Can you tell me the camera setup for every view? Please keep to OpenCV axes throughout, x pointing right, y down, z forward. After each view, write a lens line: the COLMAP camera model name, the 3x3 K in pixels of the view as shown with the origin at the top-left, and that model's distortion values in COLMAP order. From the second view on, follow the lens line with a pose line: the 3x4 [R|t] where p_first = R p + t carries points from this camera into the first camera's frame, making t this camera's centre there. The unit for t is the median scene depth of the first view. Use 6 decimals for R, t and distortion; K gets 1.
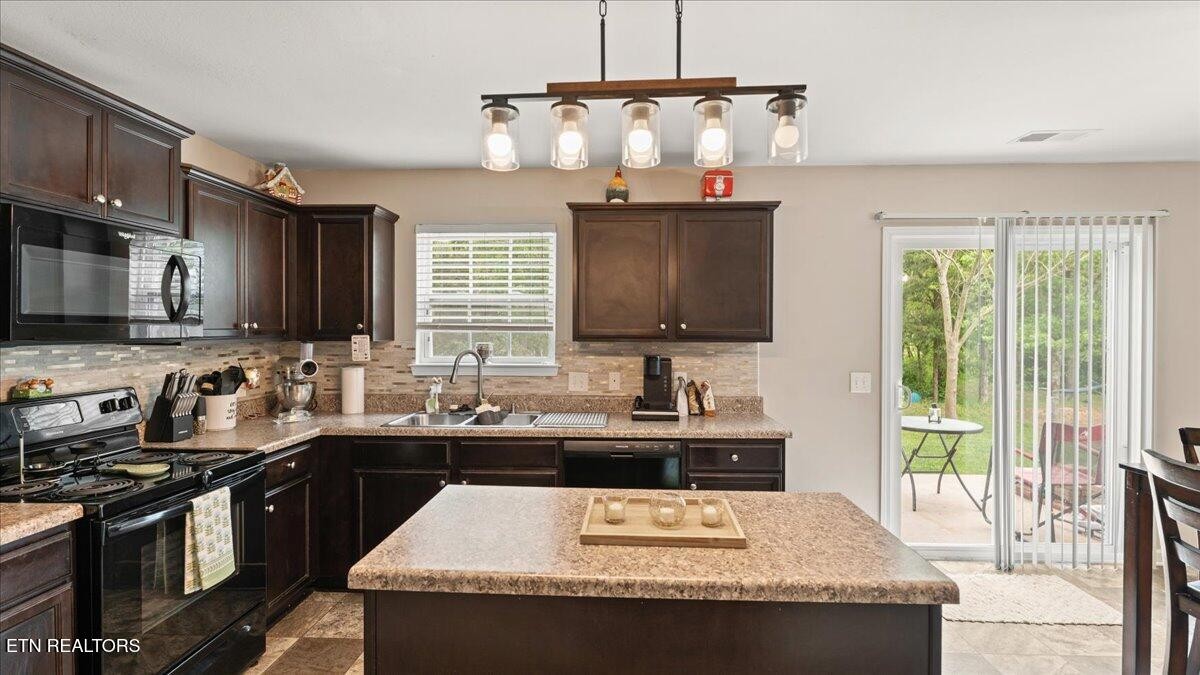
lens RADIAL K [[548.2, 0, 600.2], [0, 548.2, 333.4], [0, 0, 1]] dist [-0.005648, -0.001515]
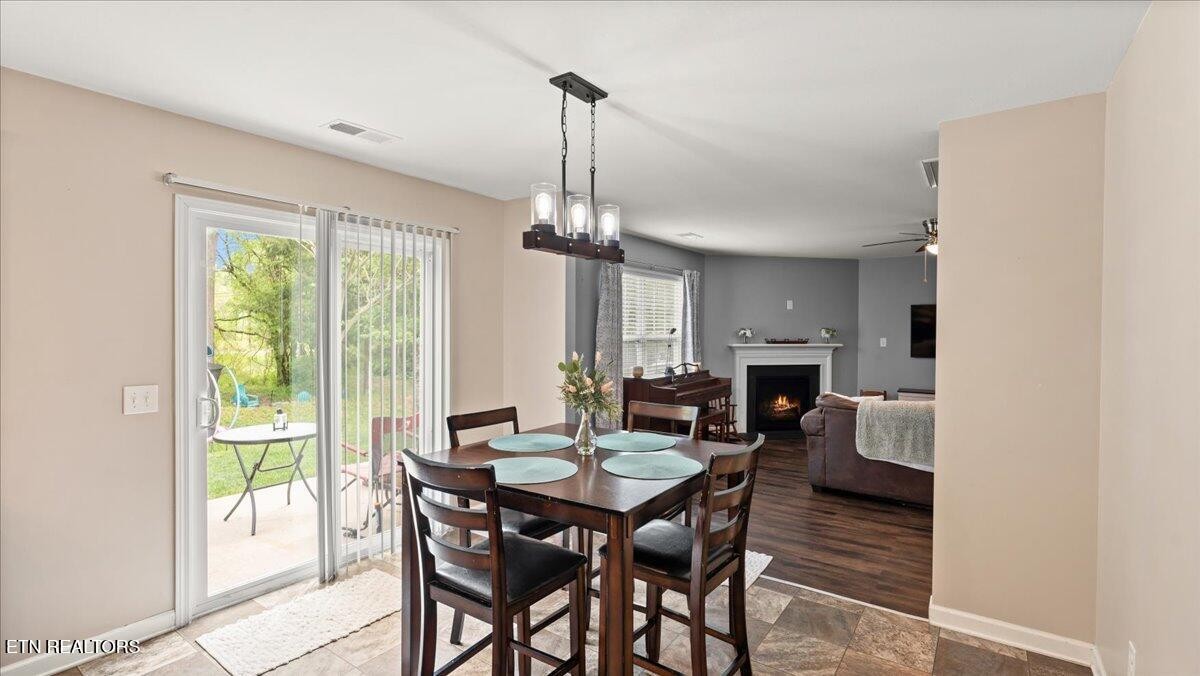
lens RADIAL K [[548.2, 0, 600.0], [0, 548.2, 336.5], [0, 0, 1]] dist [-0.005648, -0.001515]
pose [[0.540197, -0.010428, 0.841474, 0.195337], [0.001525, 0.999934, 0.011412, -0.002596], [-0.841537, -0.004881, 0.540177, 0.086415]]
